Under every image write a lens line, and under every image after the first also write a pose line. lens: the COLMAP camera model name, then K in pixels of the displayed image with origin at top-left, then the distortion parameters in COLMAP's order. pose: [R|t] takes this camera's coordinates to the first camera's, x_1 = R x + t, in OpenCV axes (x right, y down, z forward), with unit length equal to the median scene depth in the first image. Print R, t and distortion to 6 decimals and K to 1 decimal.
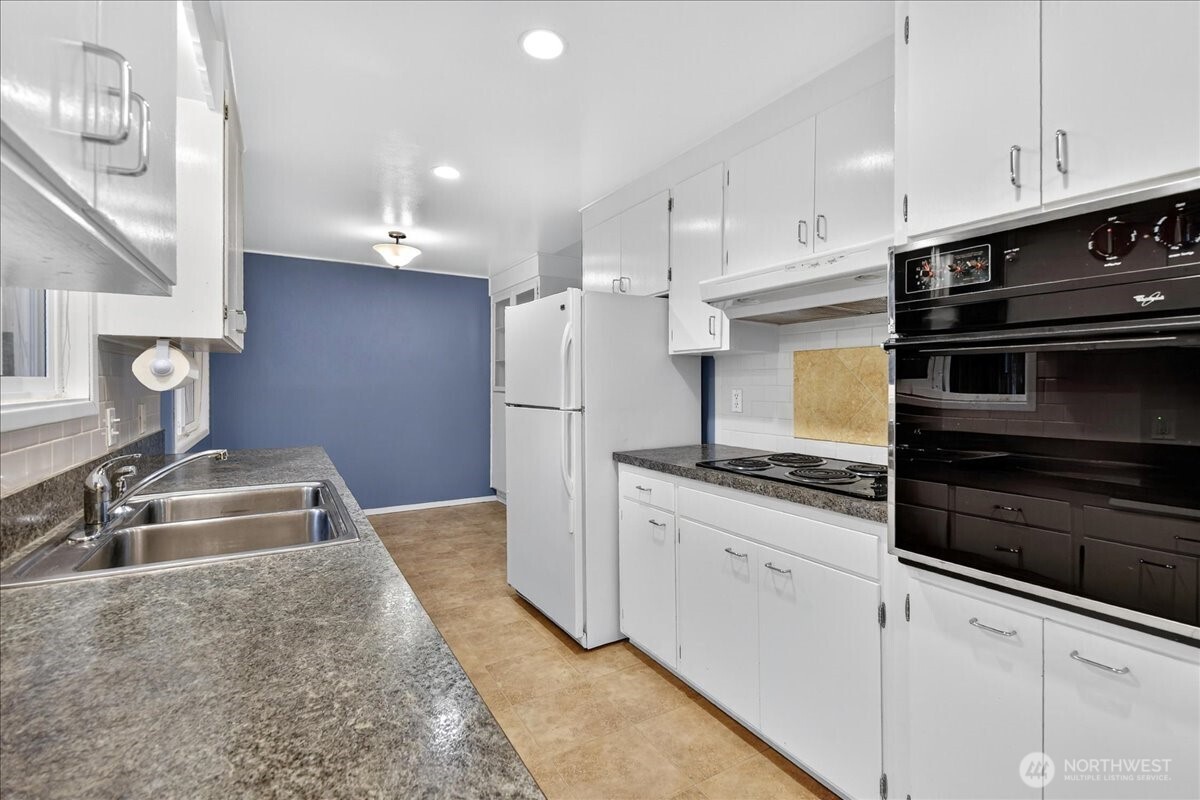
lens RADIAL K [[545.9, 0, 615.1], [0, 545.9, 382.5], [0, 0, 1]] dist [0.007904, -0.002897]
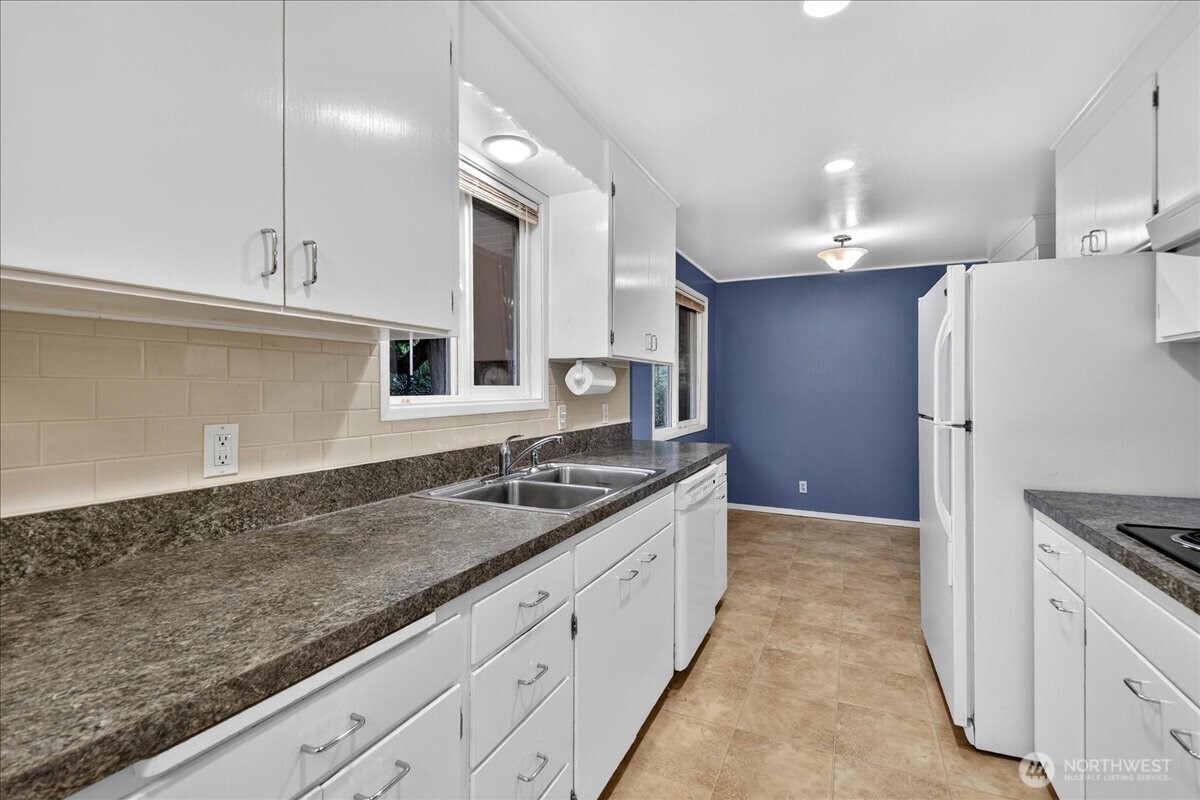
lens RADIAL K [[545.9, 0, 613.3], [0, 545.9, 389.9], [0, 0, 1]] dist [0.007904, -0.002897]
pose [[0.567735, 0.003538, -0.823204, 0.267799], [-0.002299, 0.999994, 0.002712, -0.000062], [0.823208, 0.000353, 0.567739, 0.161720]]
